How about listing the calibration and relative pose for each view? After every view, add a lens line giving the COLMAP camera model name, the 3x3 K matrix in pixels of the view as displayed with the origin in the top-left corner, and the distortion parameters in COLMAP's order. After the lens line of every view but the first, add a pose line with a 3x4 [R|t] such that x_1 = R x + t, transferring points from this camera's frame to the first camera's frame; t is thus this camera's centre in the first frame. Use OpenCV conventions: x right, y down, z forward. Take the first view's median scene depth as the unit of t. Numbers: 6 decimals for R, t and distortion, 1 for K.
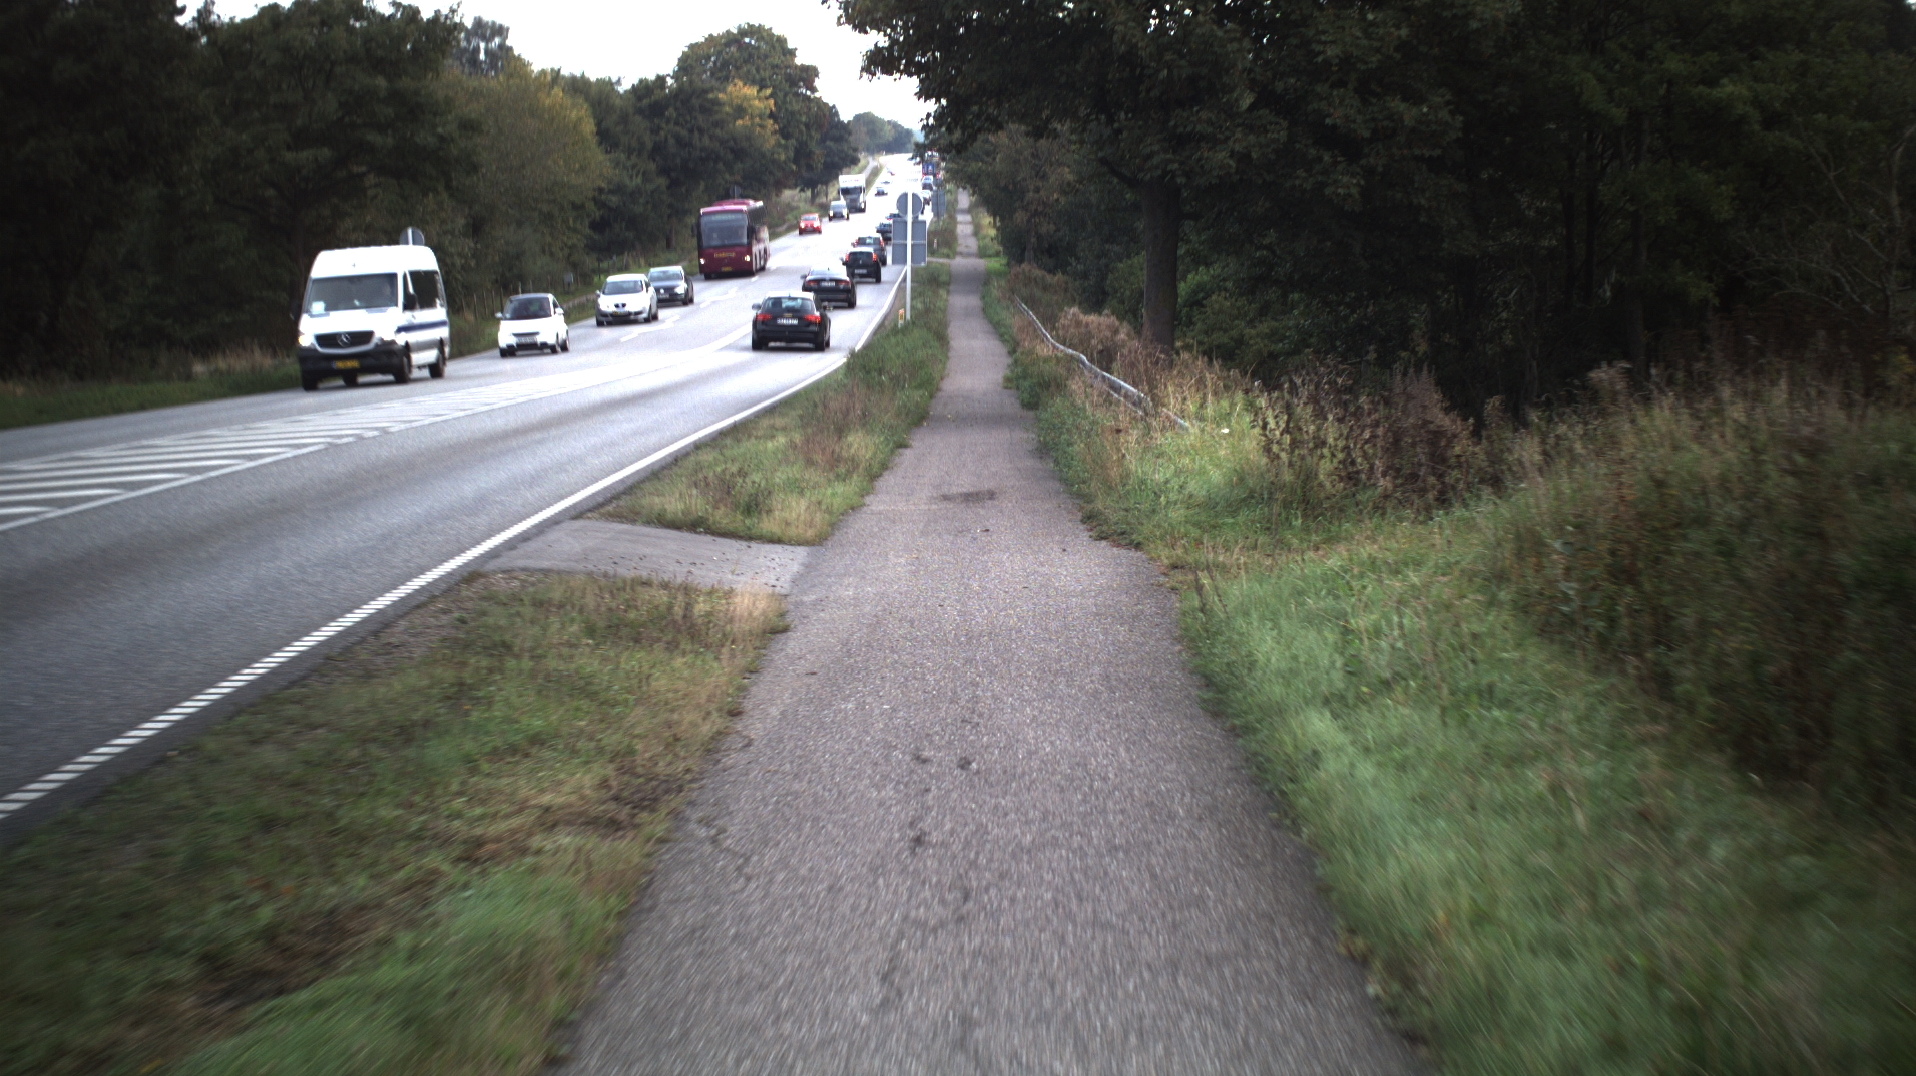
lens RADIAL K [[2038.9, 0, 958.0], [0, 2038.9, 538.0], [0, 0, 1]] dist [-0.092747, -0.001580]
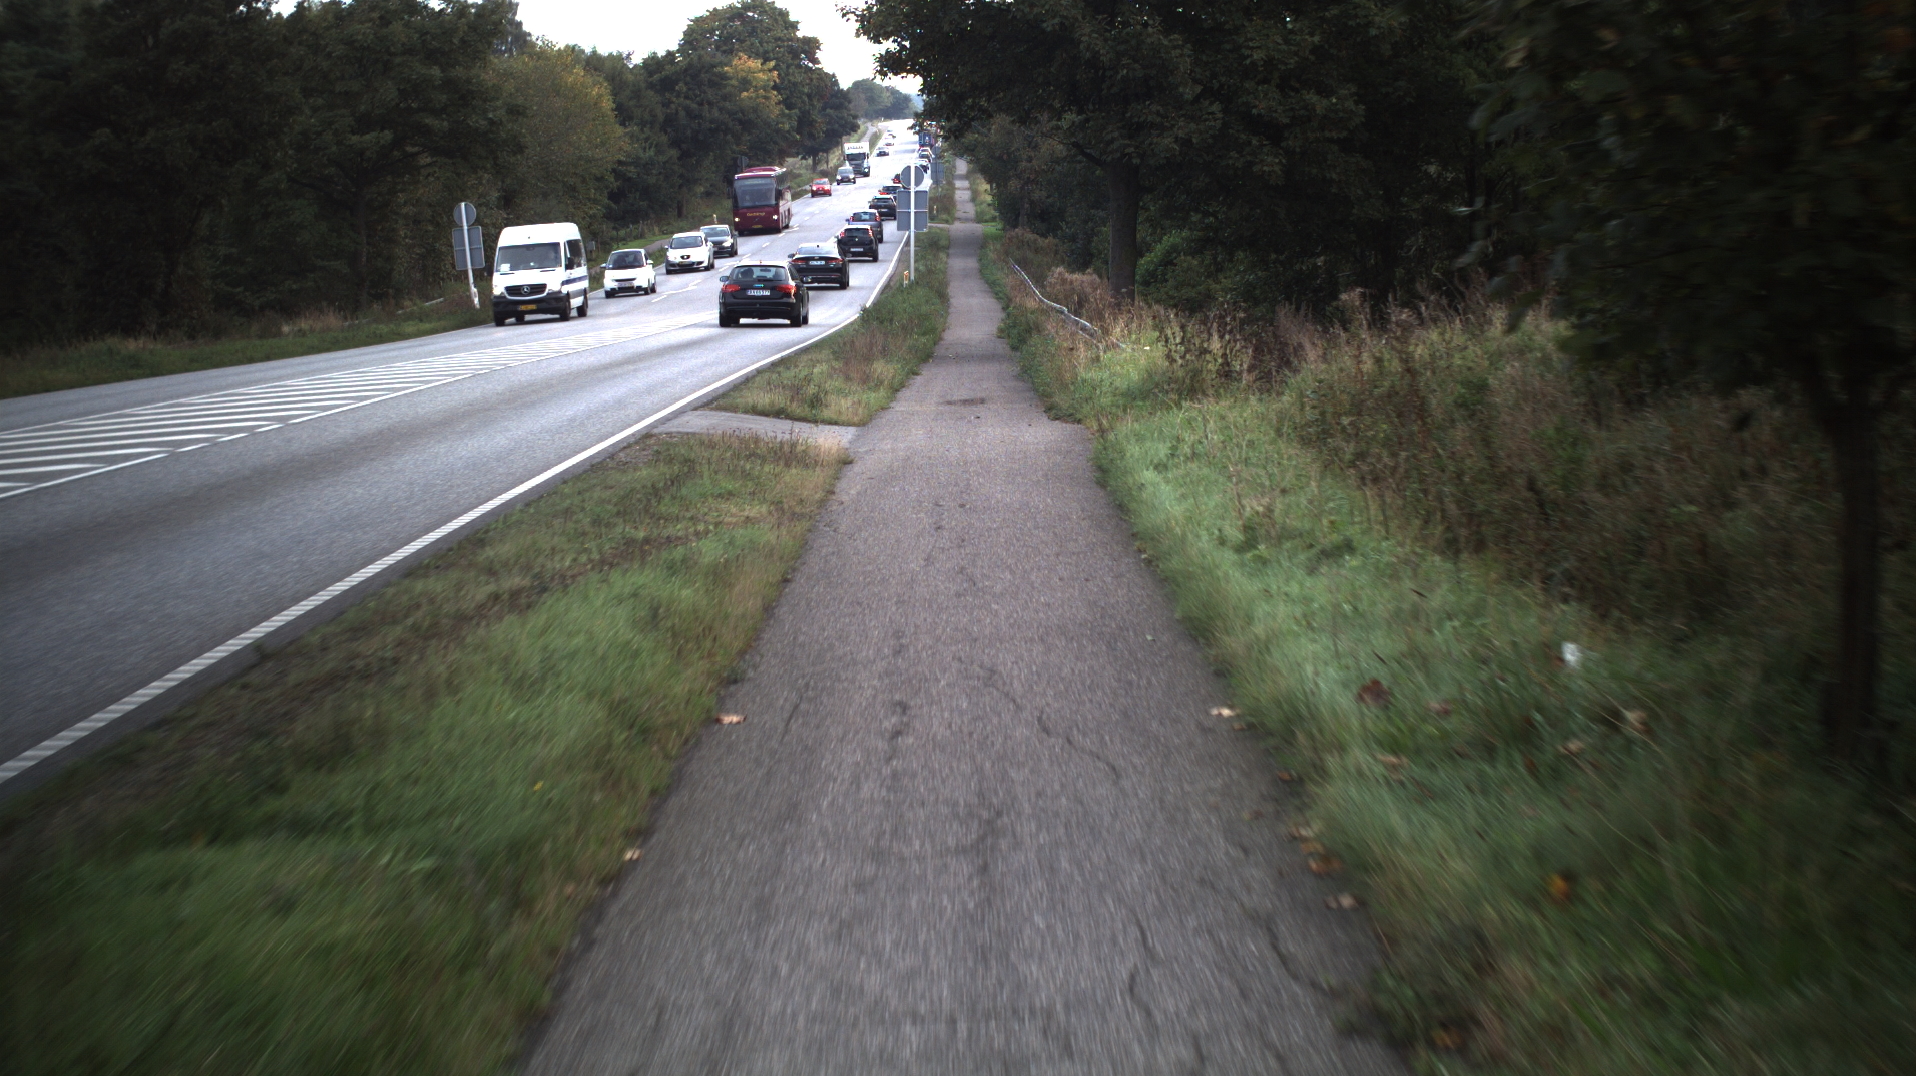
lens RADIAL K [[2035.3, 0, 958.0], [0, 2035.3, 538.0], [0, 0, 1]] dist [-0.102469, 0.006930]
pose [[0.999950, -0.009960, -0.000893, 0.000100], [0.009974, 0.999795, 0.017646, 0.014330], [0.000717, -0.017654, 0.999844, -0.111855]]
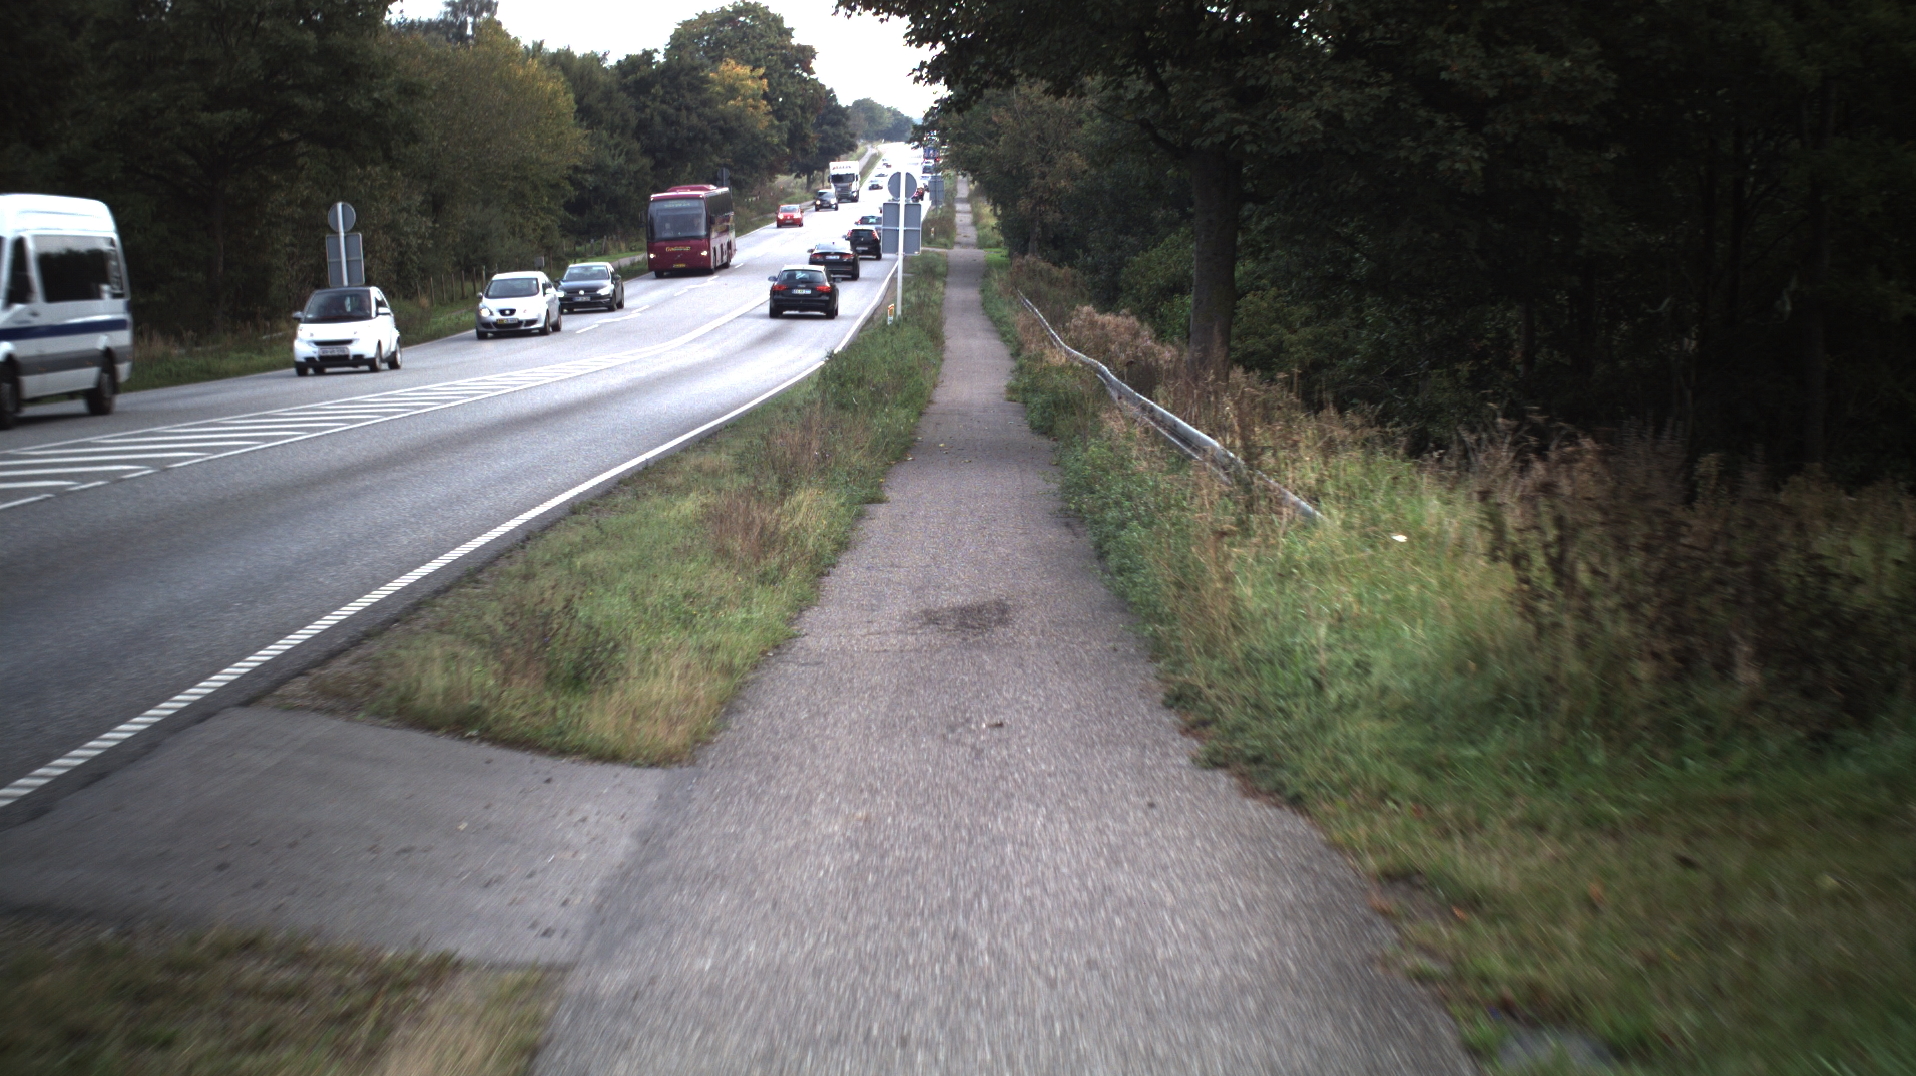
lens RADIAL K [[2038.9, 0, 958.0], [0, 2038.9, 538.0], [0, 0, 1]] dist [-0.092747, -0.001580]
pose [[0.999832, 0.018023, 0.003445, -0.000006], [-0.018039, 0.999827, 0.004440, -0.014613], [-0.003364, -0.004501, 0.999984, 0.111771]]
